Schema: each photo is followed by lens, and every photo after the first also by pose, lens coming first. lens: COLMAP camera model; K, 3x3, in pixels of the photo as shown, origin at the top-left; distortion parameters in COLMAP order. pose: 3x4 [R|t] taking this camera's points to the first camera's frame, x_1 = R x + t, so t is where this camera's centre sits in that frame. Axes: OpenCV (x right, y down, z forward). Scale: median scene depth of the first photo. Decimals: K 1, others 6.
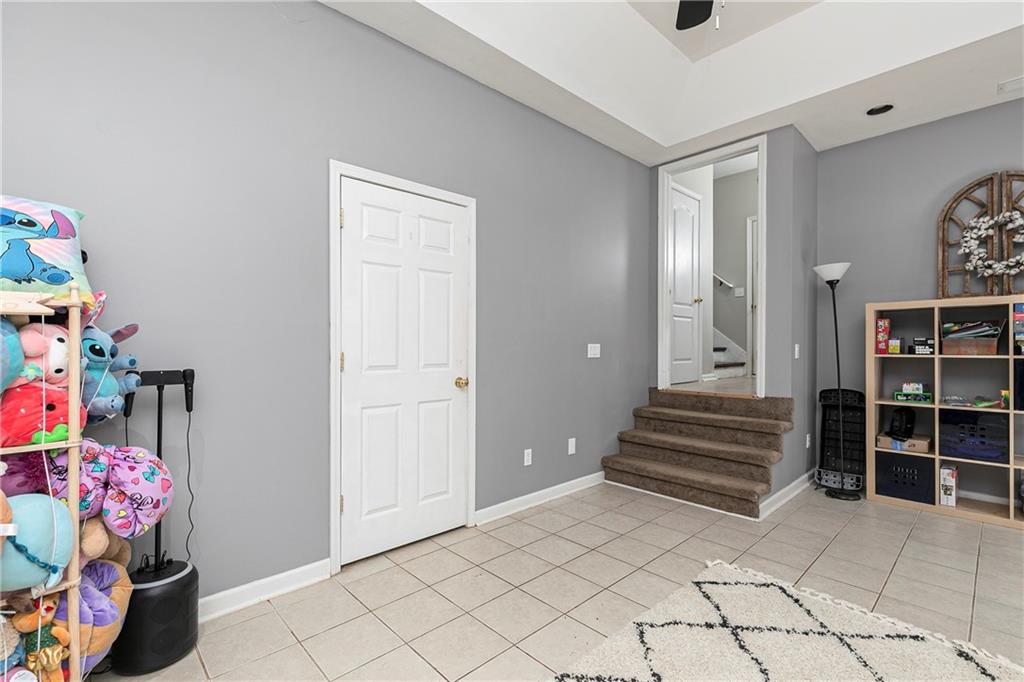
lens RADIAL K [[457.5, 0, 512.4], [0, 457.5, 346.3], [0, 0, 1]] dist [0.003107, -0.000636]
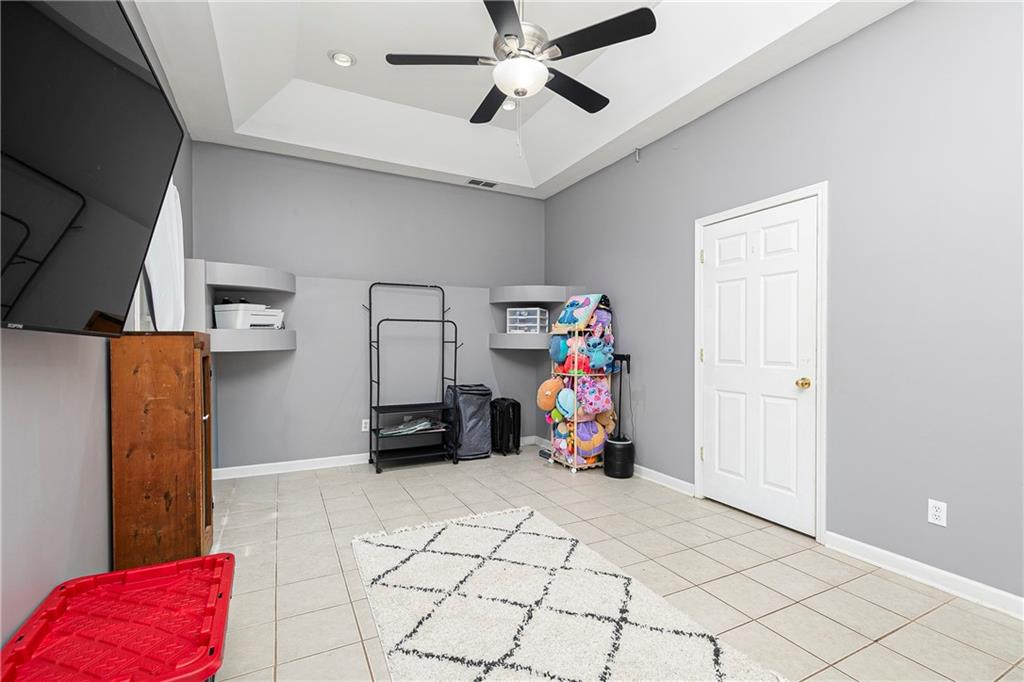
lens RADIAL K [[457.5, 0, 512.4], [0, 457.5, 346.3], [0, 0, 1]] dist [0.003107, -0.000636]
pose [[-0.278003, 0.007590, -0.960550, 1.214250], [-0.005274, 0.999942, 0.009428, -0.004812], [0.960566, 0.007687, -0.277947, 0.840623]]
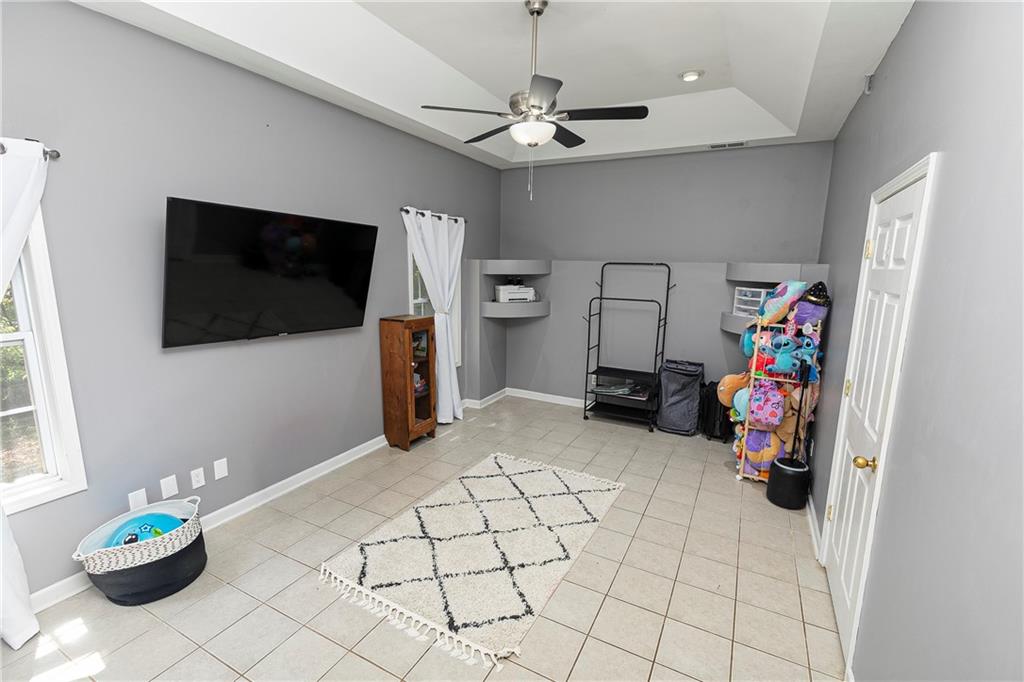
lens RADIAL K [[457.5, 0, 512.4], [0, 457.5, 346.3], [0, 0, 1]] dist [0.003107, -0.000636]
pose [[-0.946615, 0.041222, -0.319721, 0.706774], [-0.018253, 0.983346, 0.180827, -0.242435], [0.321850, 0.177009, -0.930097, 1.749874]]
